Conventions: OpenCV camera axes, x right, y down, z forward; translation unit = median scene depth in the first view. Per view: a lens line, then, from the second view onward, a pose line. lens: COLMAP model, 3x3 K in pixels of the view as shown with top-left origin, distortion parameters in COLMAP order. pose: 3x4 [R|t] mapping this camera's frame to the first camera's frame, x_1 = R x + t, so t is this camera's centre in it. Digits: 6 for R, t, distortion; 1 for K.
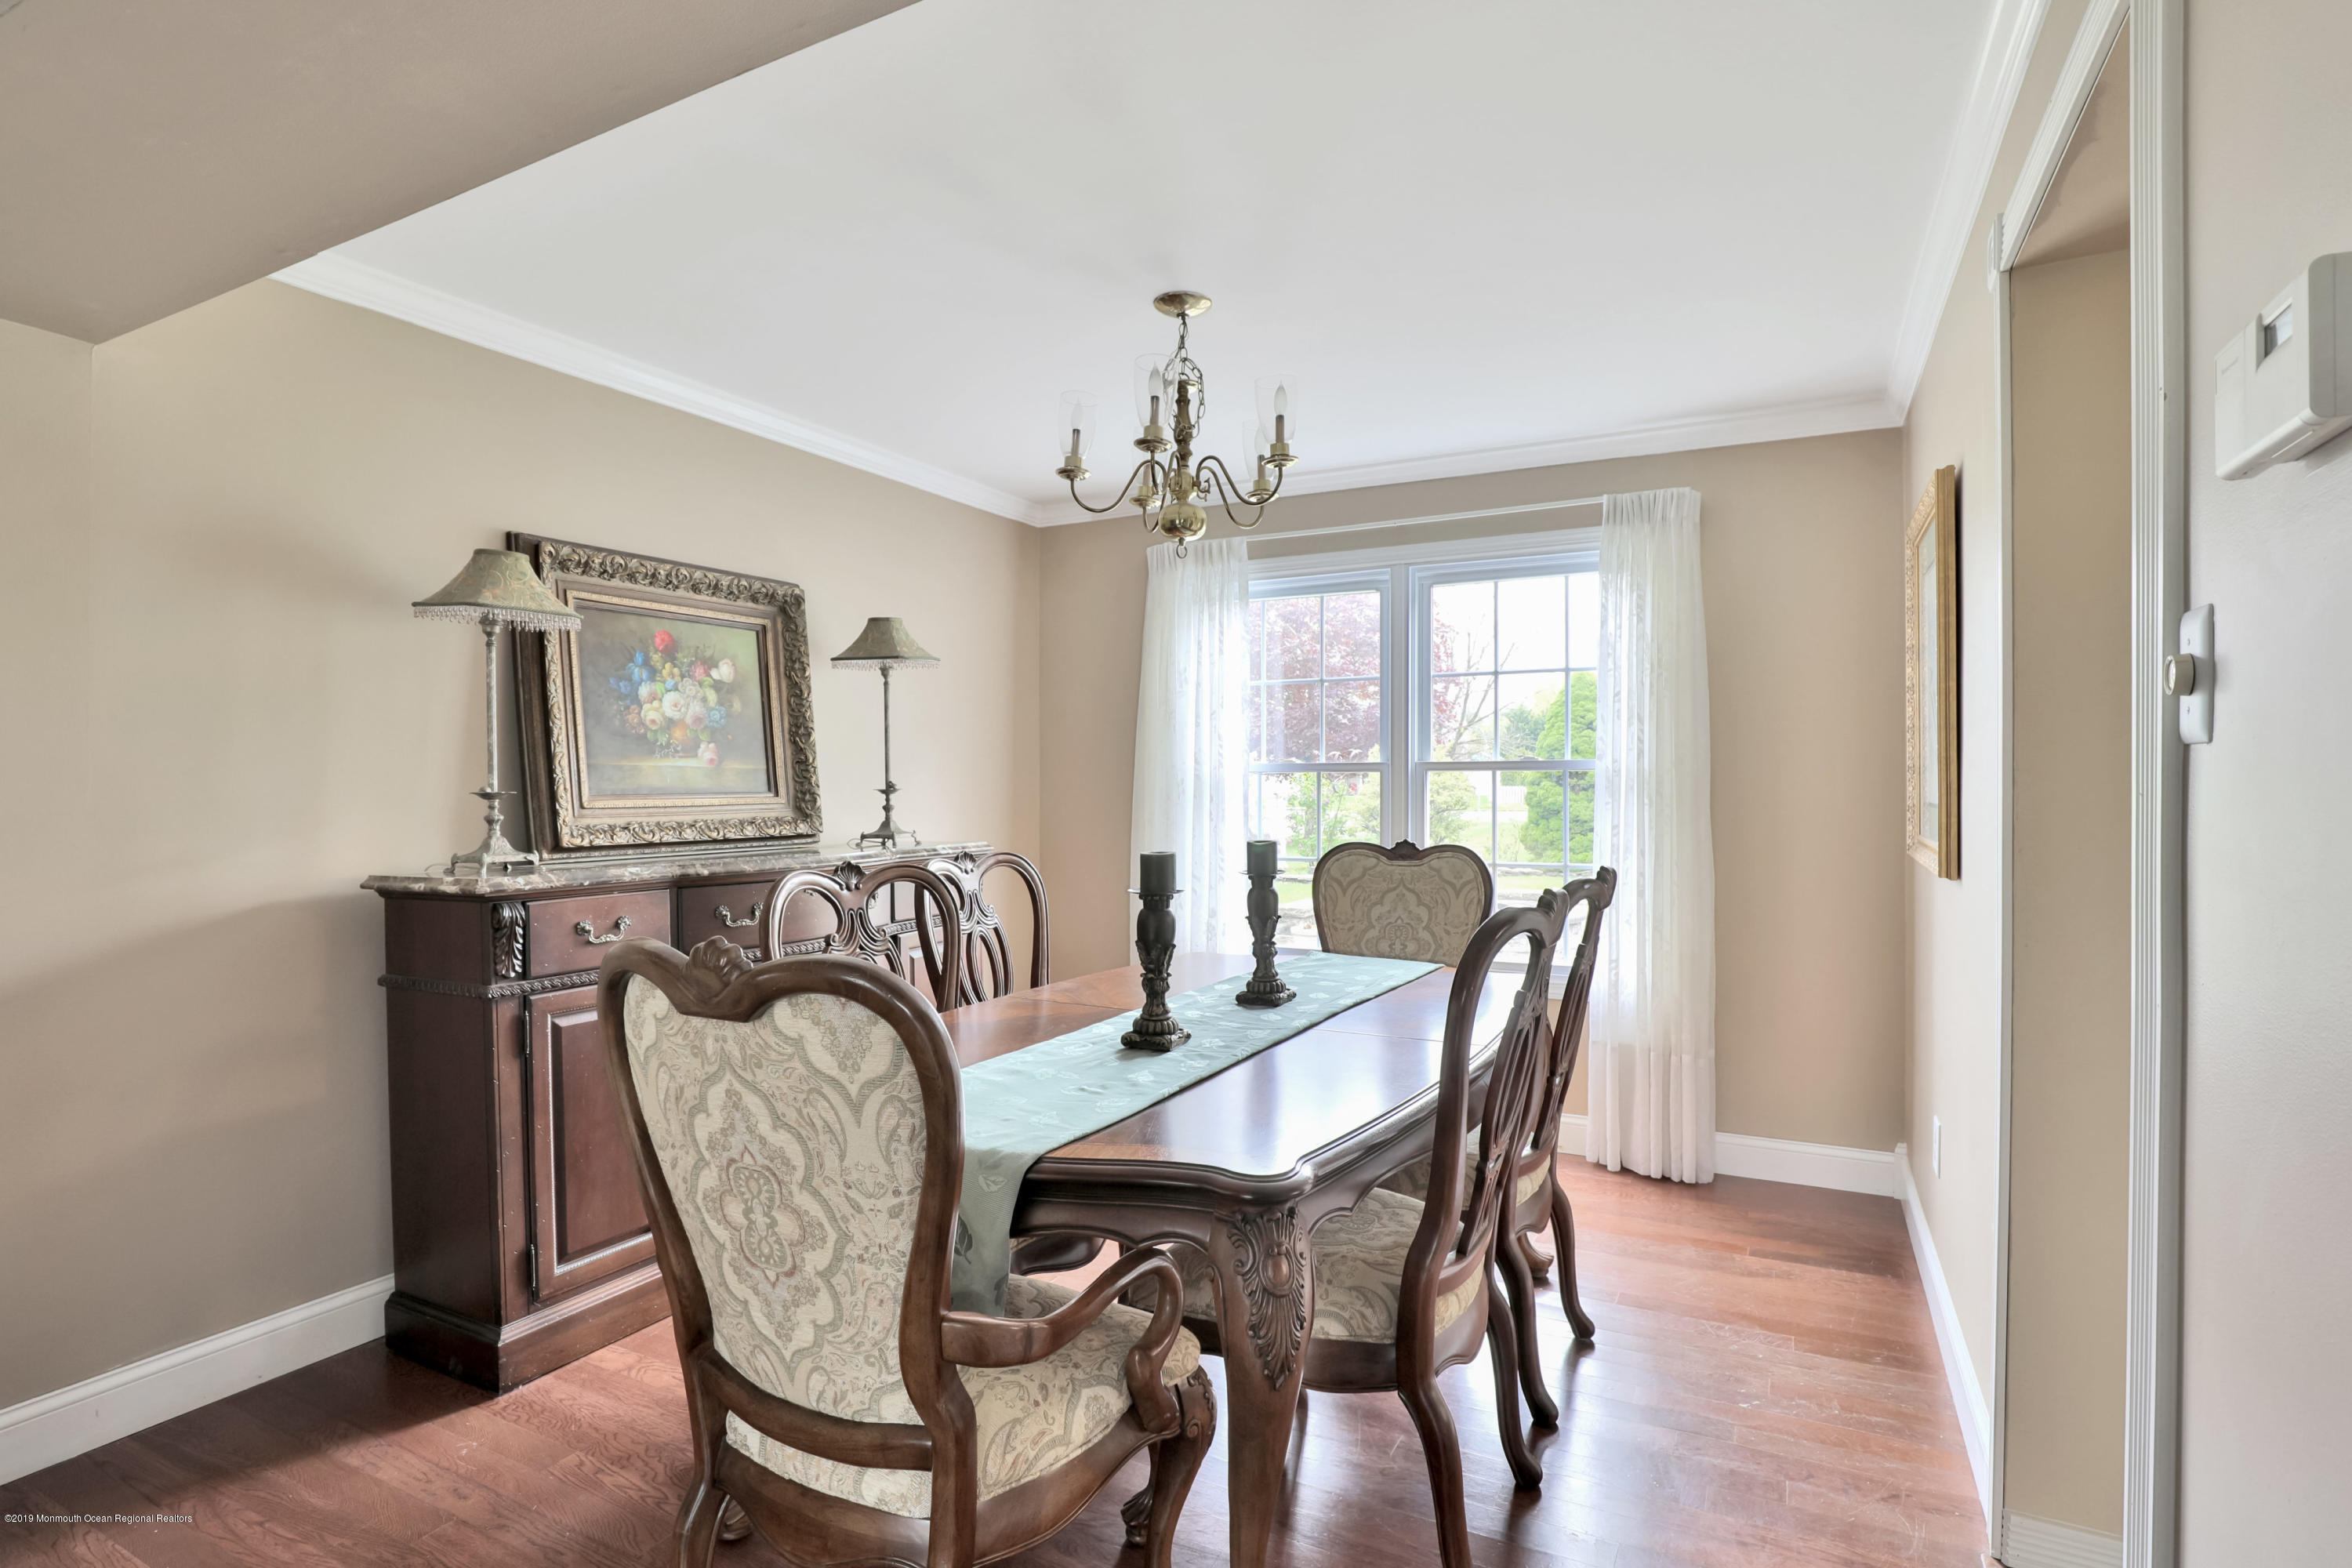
lens RADIAL K [[1161.8, 0, 1181.8], [0, 1161.8, 791.8], [0, 0, 1]] dist [-0.033086, 0.000154]
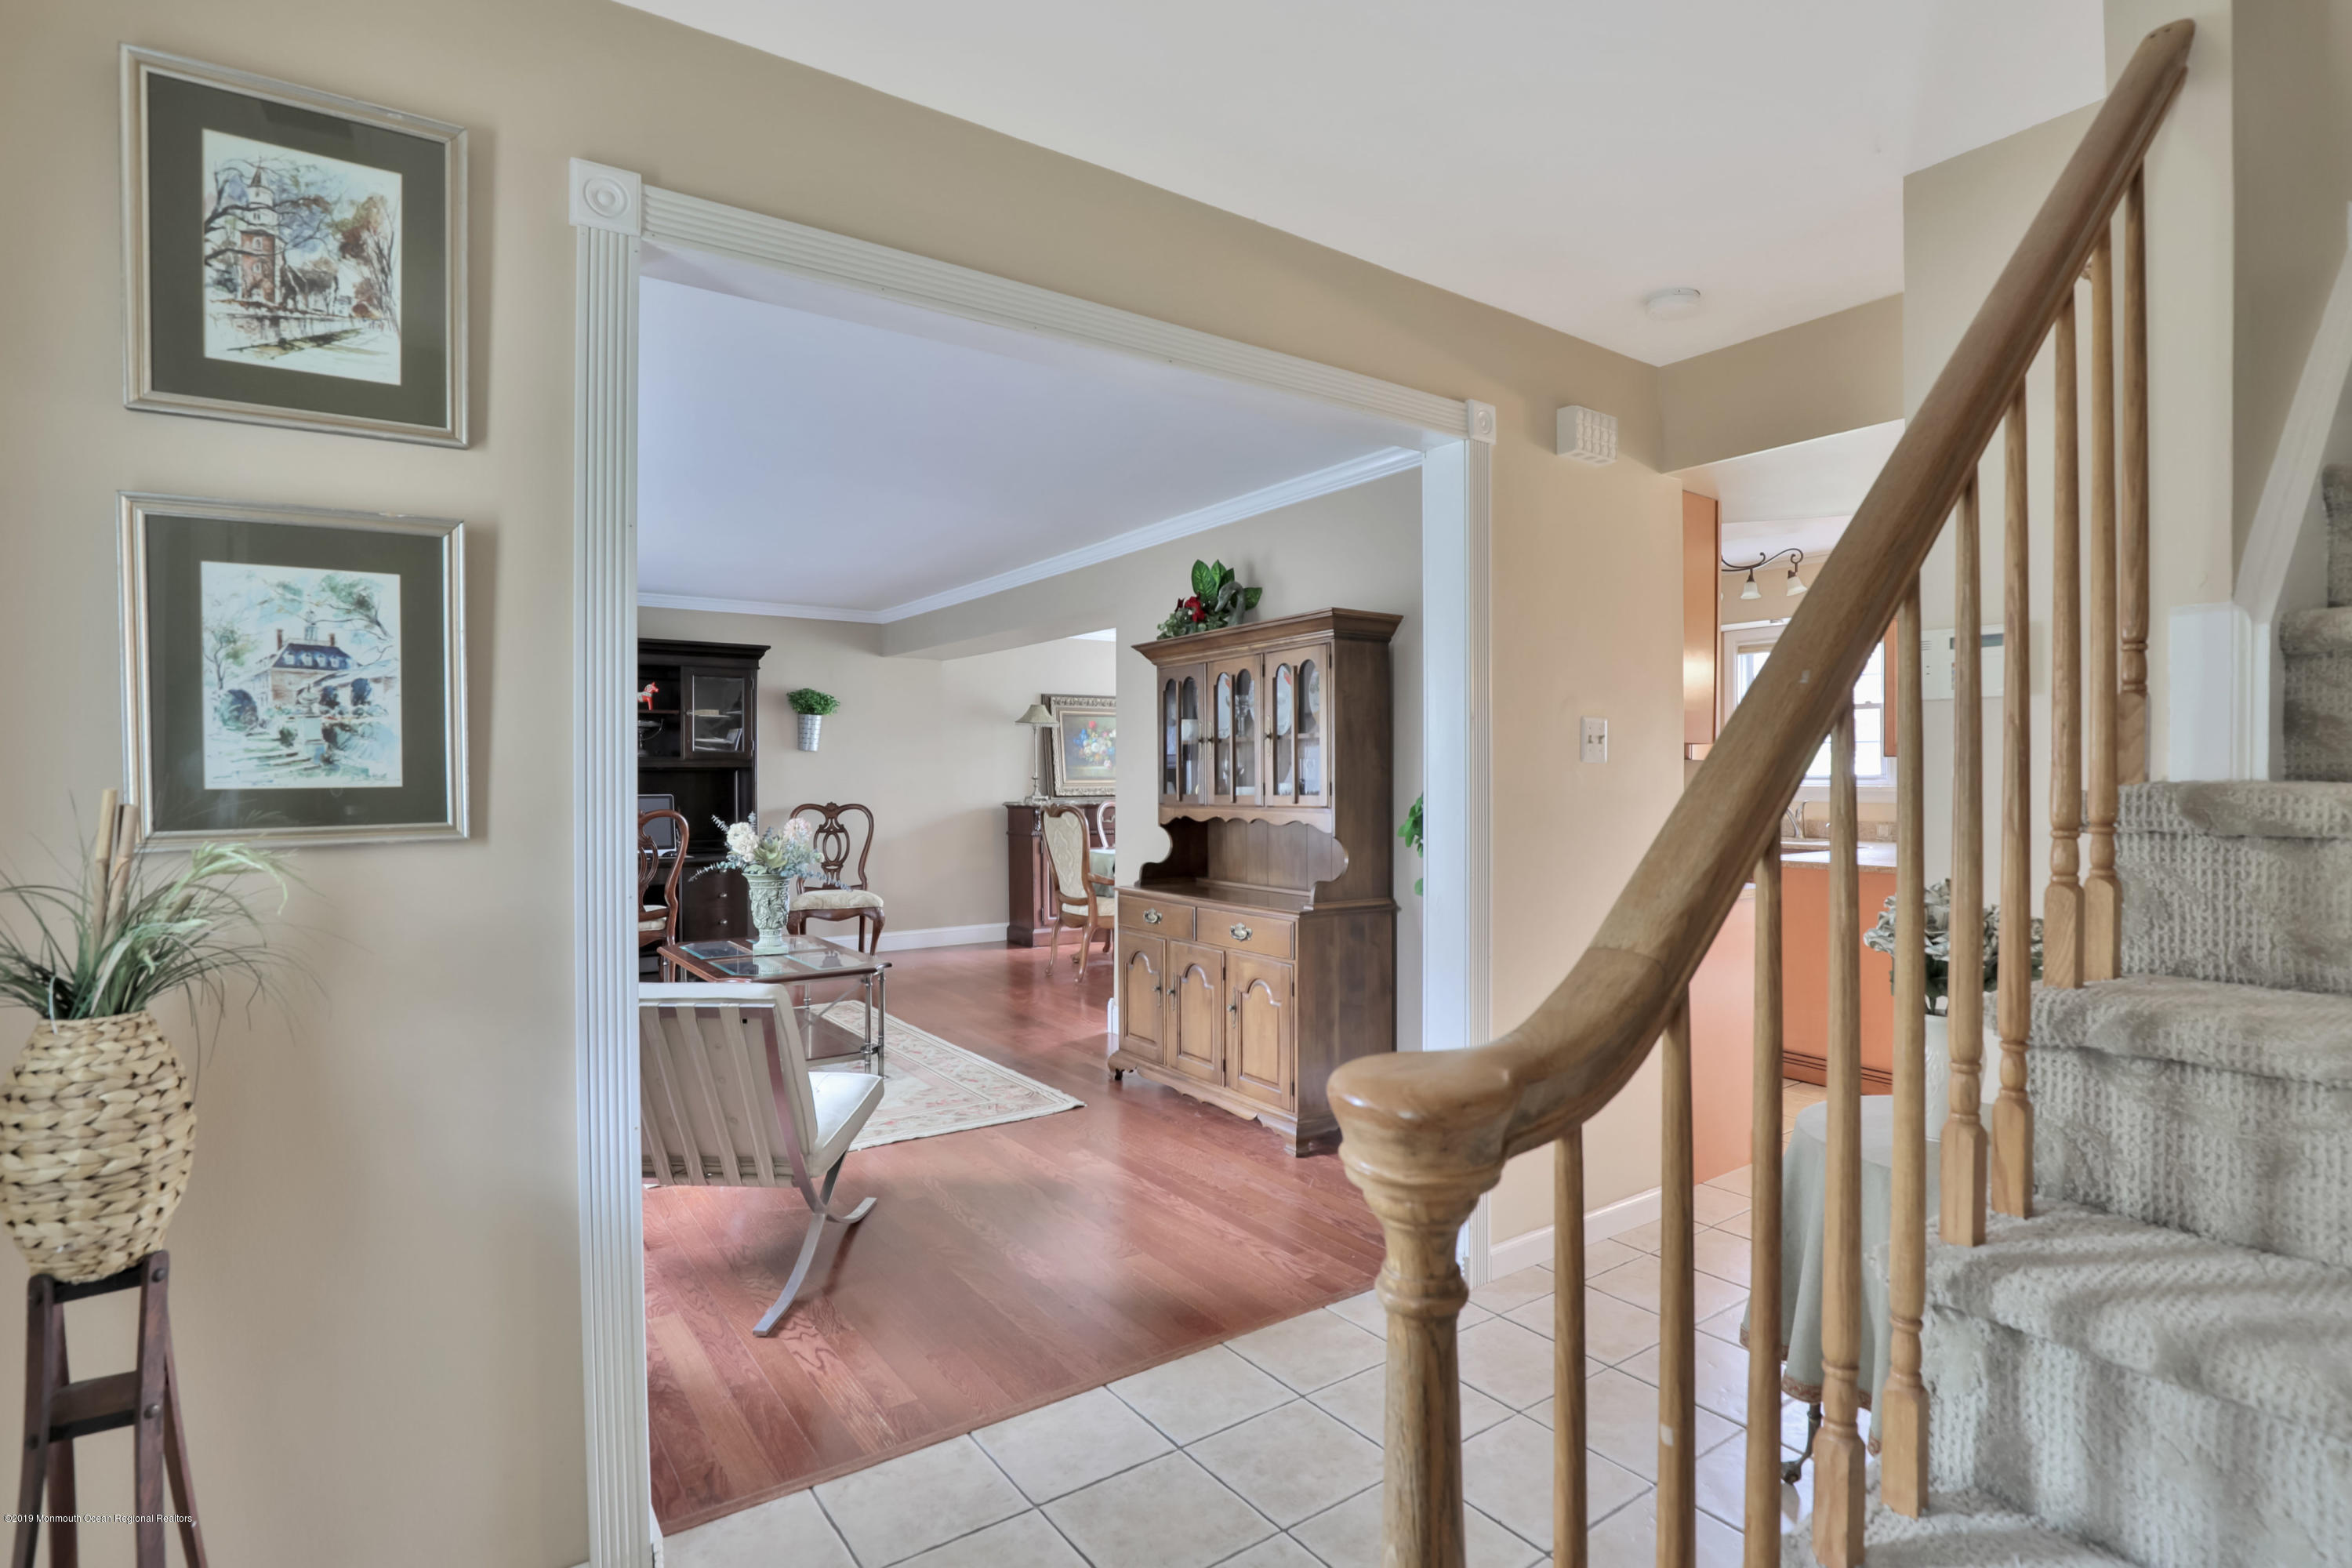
lens RADIAL K [[1161.8, 0, 1176.1], [0, 1161.8, 785.6], [0, 0, 1]] dist [-0.033086, 0.000154]
pose [[0.882392, 0.001211, -0.470513, 1.338226], [-0.002348, 0.999996, -0.001829, 0.029676], [0.470508, 0.002718, 0.882391, -1.772362]]
